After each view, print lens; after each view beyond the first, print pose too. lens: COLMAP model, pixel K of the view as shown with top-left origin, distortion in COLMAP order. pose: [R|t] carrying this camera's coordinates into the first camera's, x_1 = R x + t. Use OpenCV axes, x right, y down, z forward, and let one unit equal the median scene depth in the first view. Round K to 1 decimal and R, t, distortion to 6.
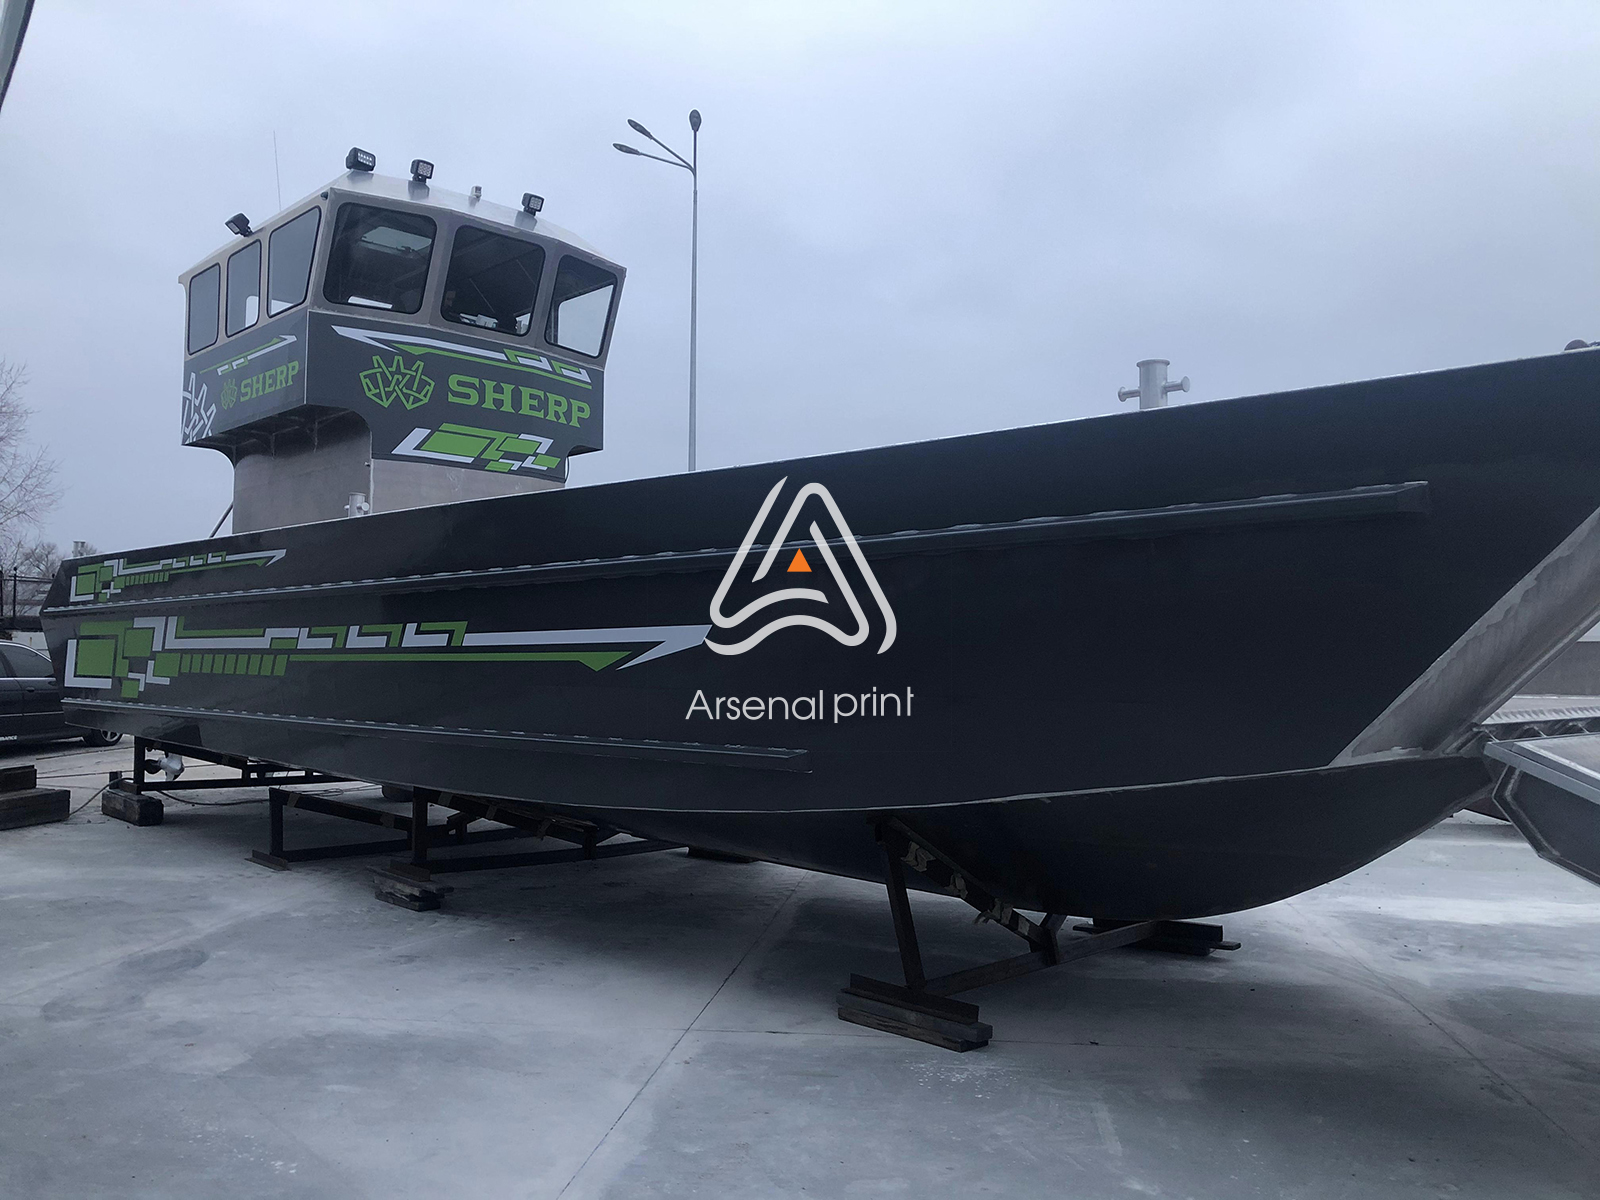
lens RADIAL K [[1307.3, 0, 793.0], [0, 1307.3, 606.0], [0, 0, 1]] dist [0.059496, -0.083166]
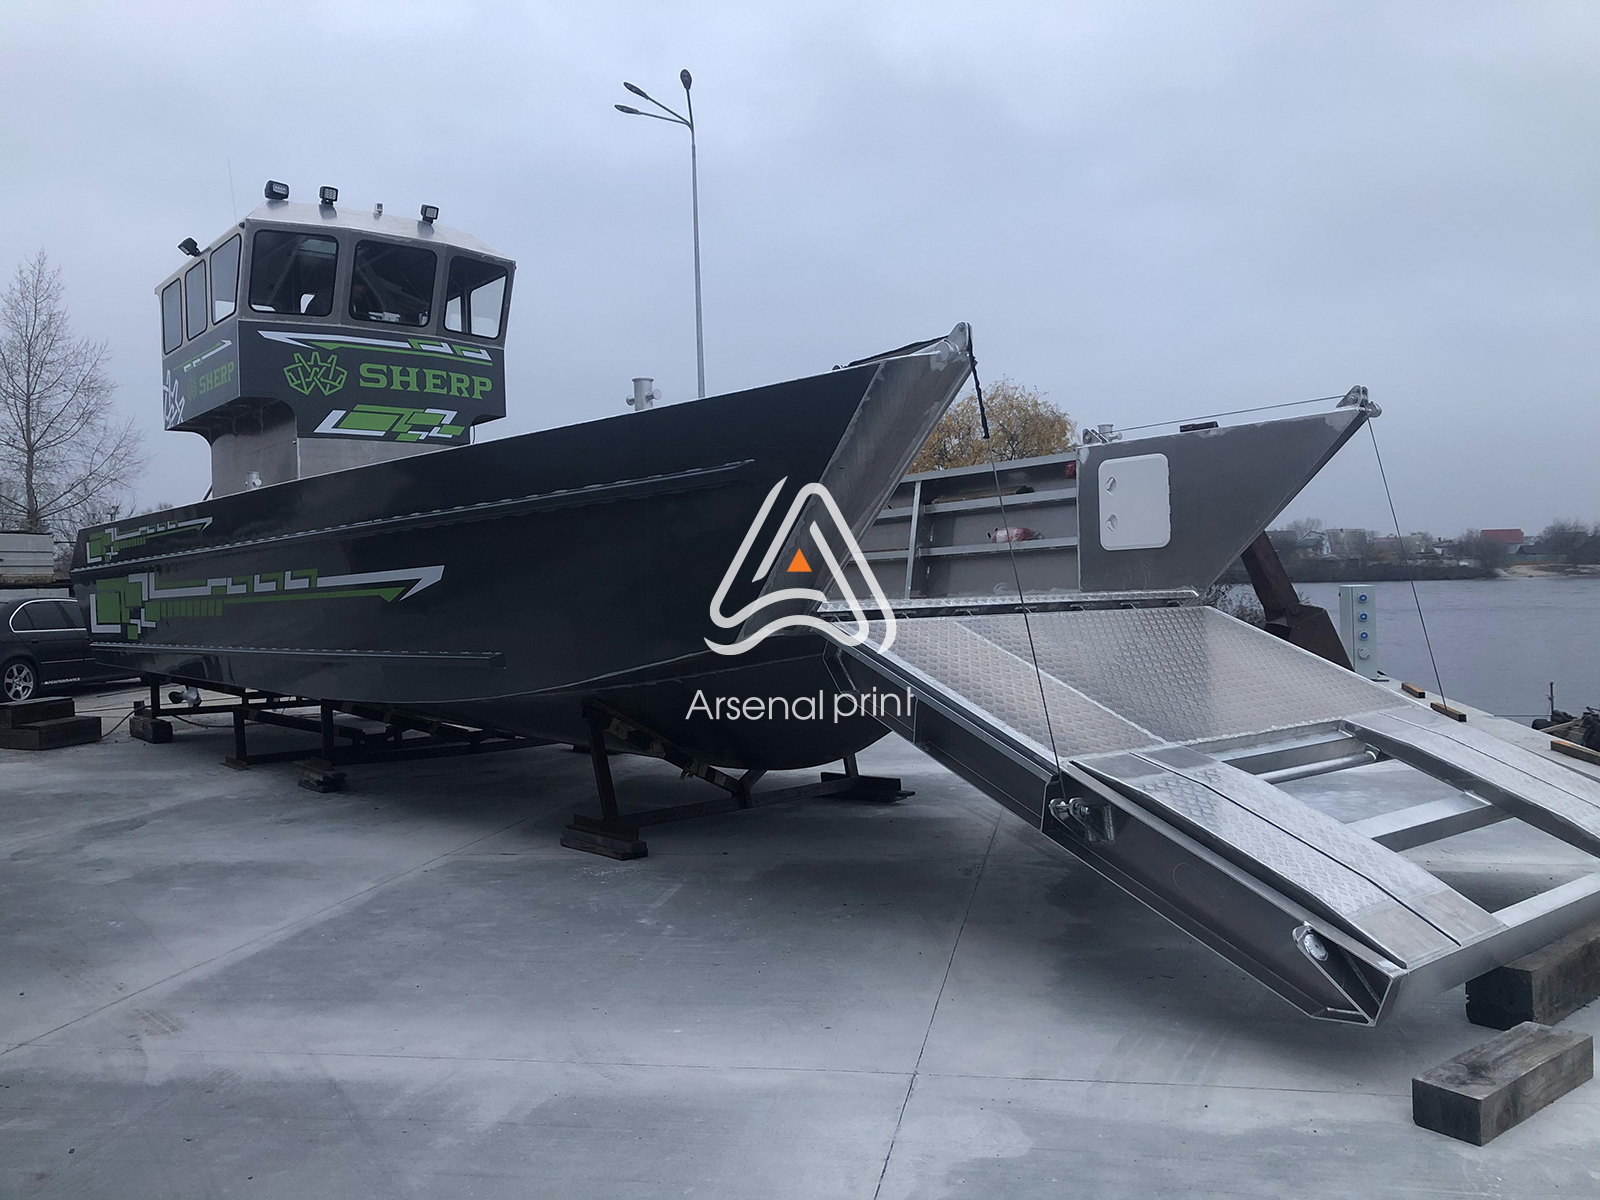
lens RADIAL K [[1307.3, 0, 792.2], [0, 1307.3, 600.7], [0, 0, 1]] dist [0.059496, -0.083166]
pose [[0.996294, -0.039604, -0.076350, 0.213737], [0.043377, 0.997885, 0.048414, 0.000467], [0.074271, -0.051546, 0.995905, -0.186563]]
